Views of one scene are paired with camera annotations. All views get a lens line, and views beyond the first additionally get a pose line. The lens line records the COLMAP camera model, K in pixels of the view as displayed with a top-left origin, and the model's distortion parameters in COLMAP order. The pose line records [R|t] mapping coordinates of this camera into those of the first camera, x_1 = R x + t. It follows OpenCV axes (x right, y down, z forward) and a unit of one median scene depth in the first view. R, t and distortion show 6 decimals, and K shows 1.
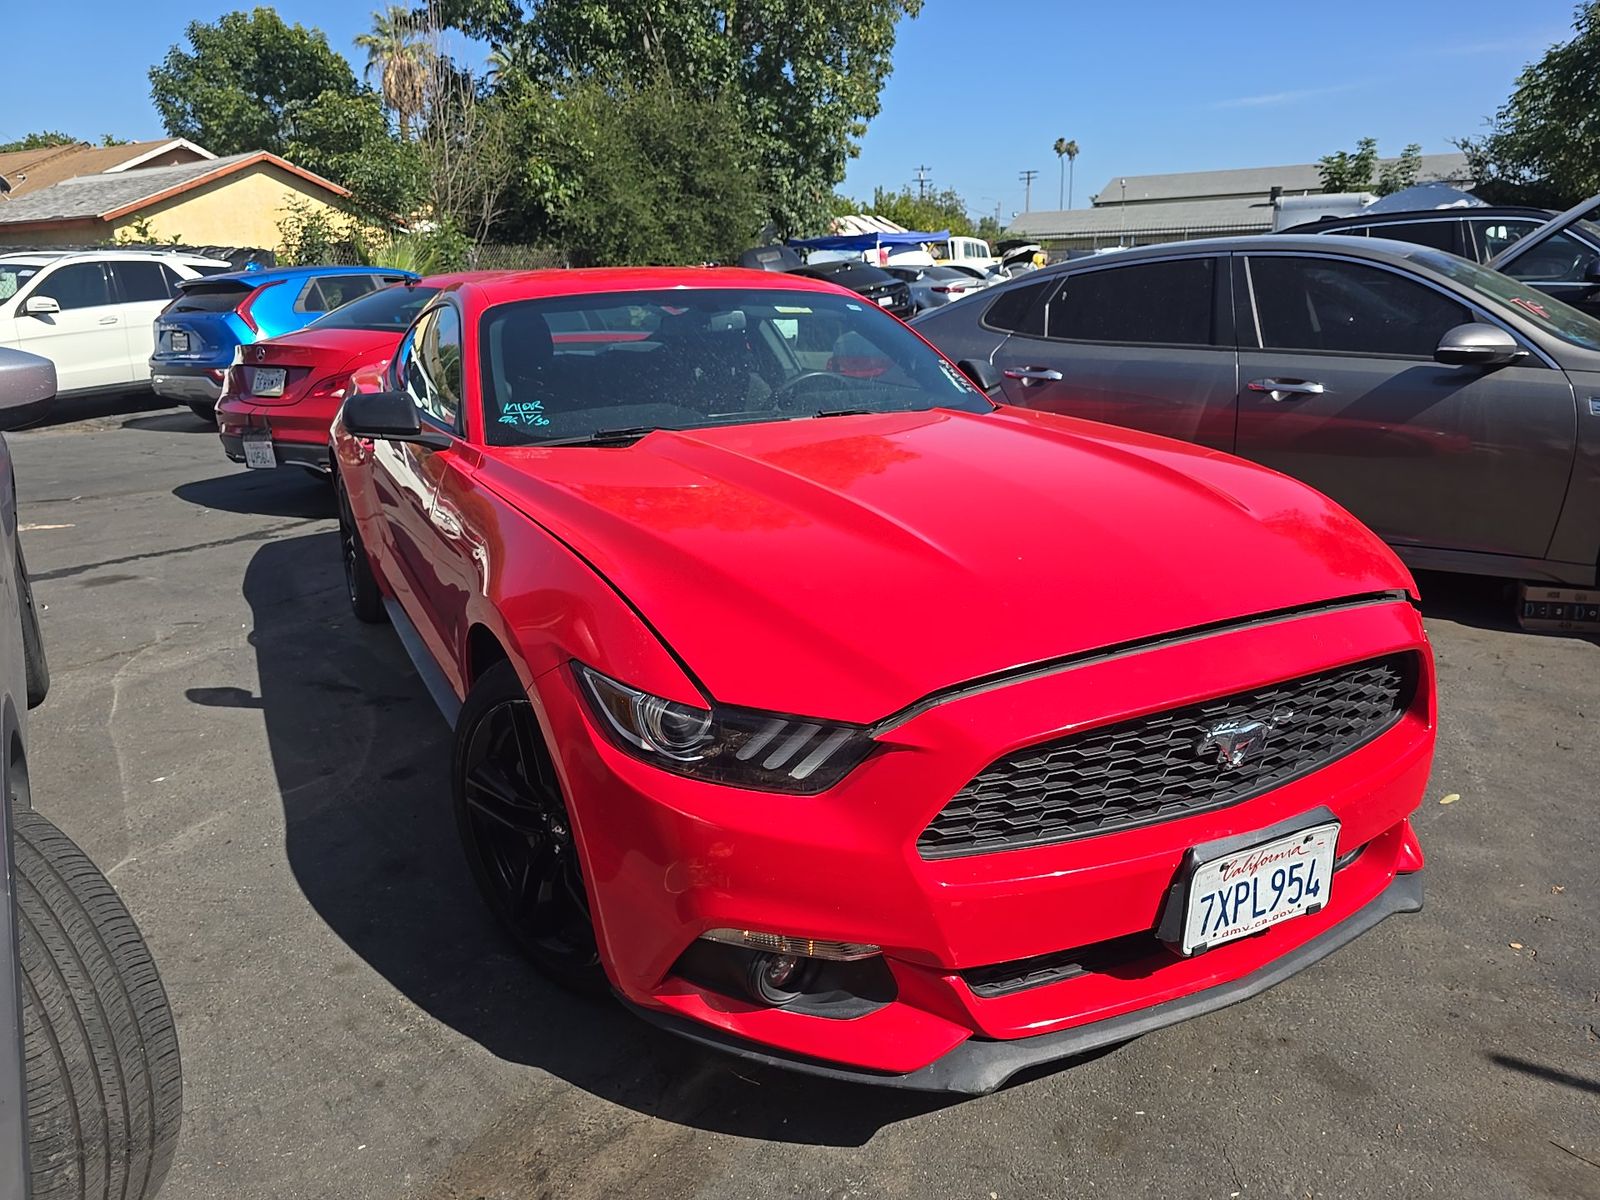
lens RADIAL K [[1084.0, 0, 800.0], [0, 1084.0, 600.0], [0, 0, 1]] dist [0.049717, -0.045625]
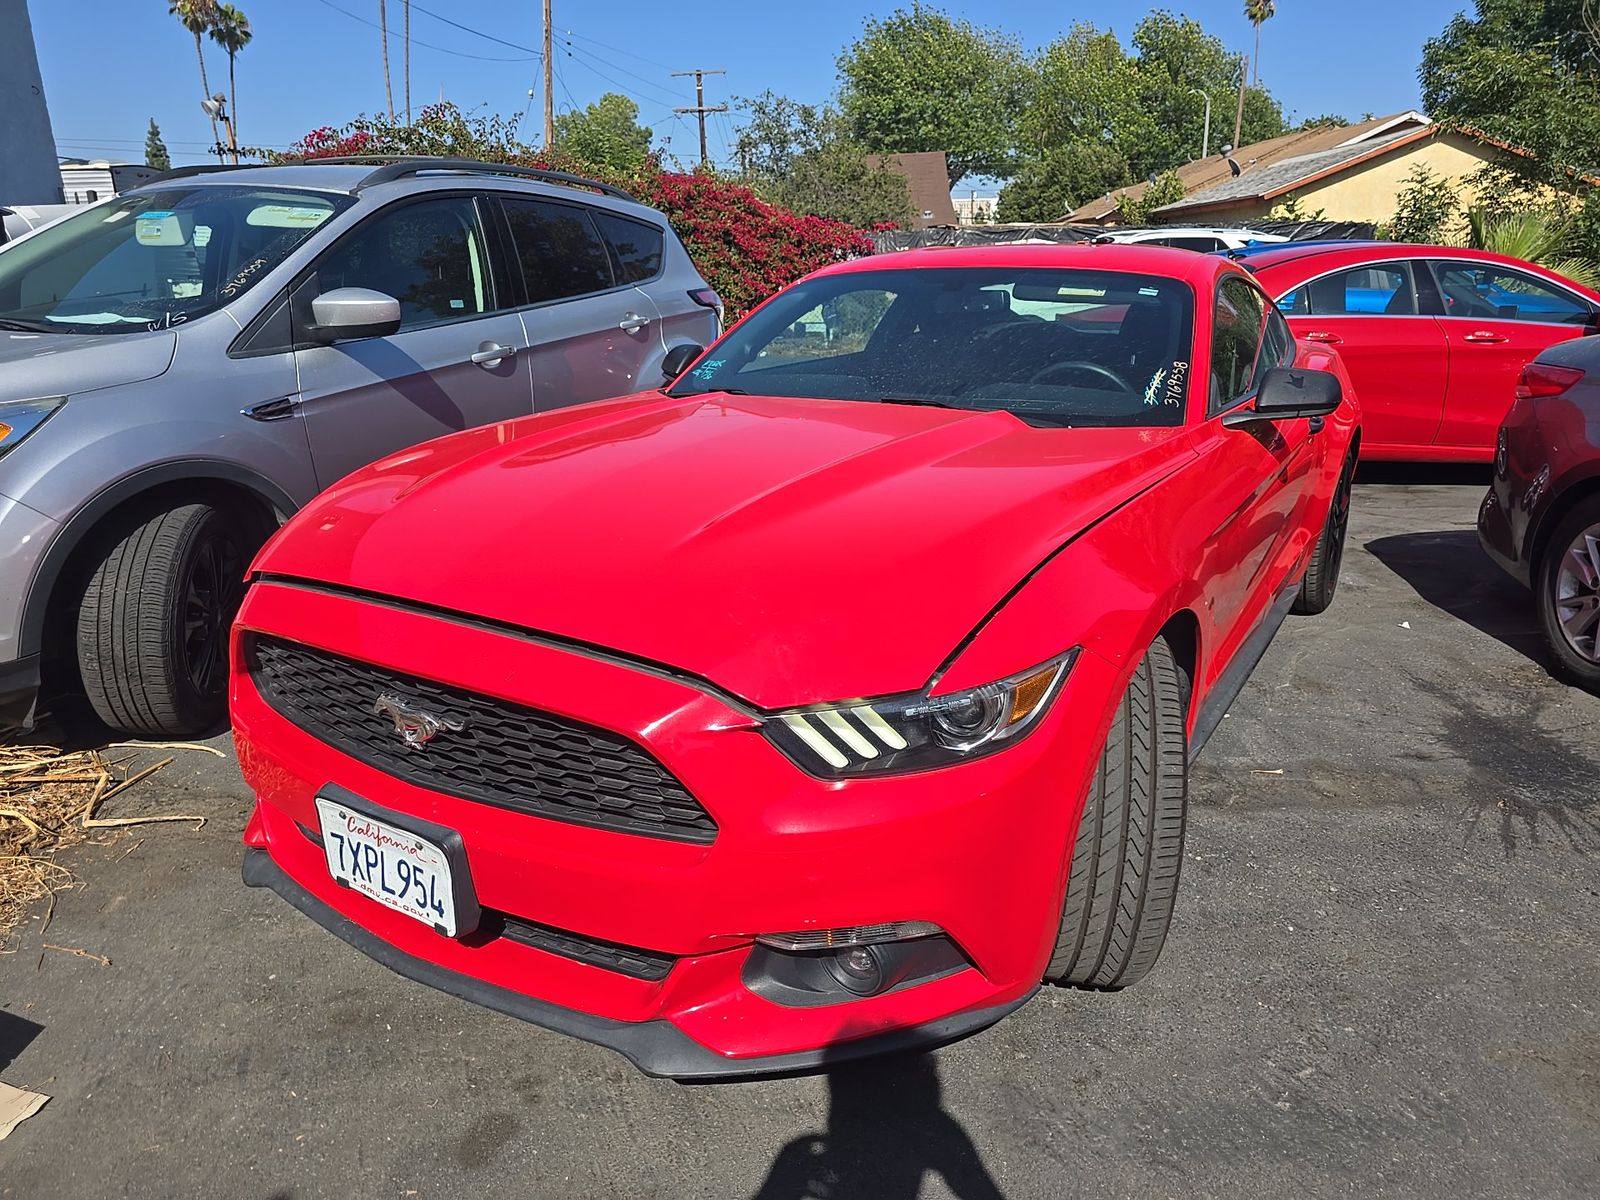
lens RADIAL K [[1084.0, 0, 800.0], [0, 1084.0, 600.0], [0, 0, 1]] dist [0.049717, -0.045625]
pose [[0.507801, 0.266541, -0.819204, 0.124295], [-0.248528, 0.955827, 0.156938, -0.020364], [0.824847, 0.123901, 0.551612, 0.065408]]
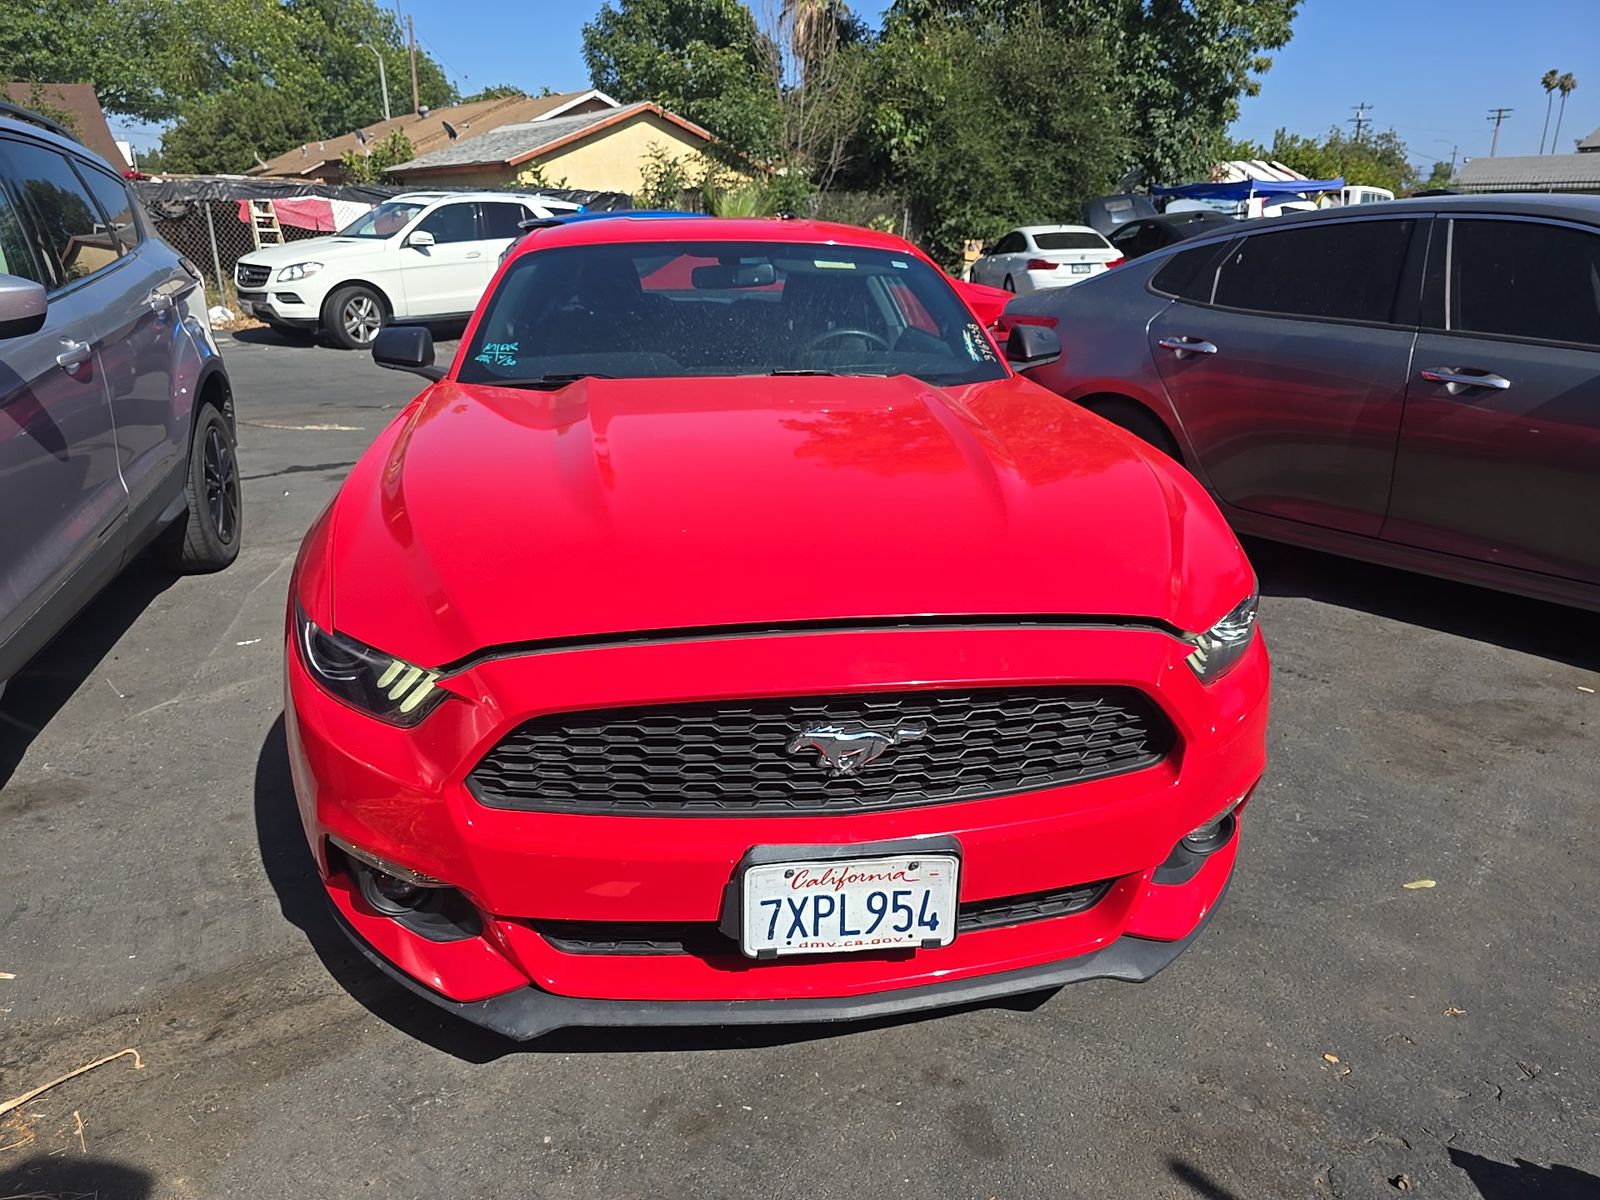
lens RADIAL K [[1084.0, 0, 800.0], [0, 1084.0, 600.0], [0, 0, 1]] dist [0.049717, -0.045625]
pose [[0.941478, 0.130743, -0.310684, 0.057288], [-0.117071, 0.991165, 0.062338, -0.004582], [0.316090, -0.022318, 0.948467, 0.009501]]
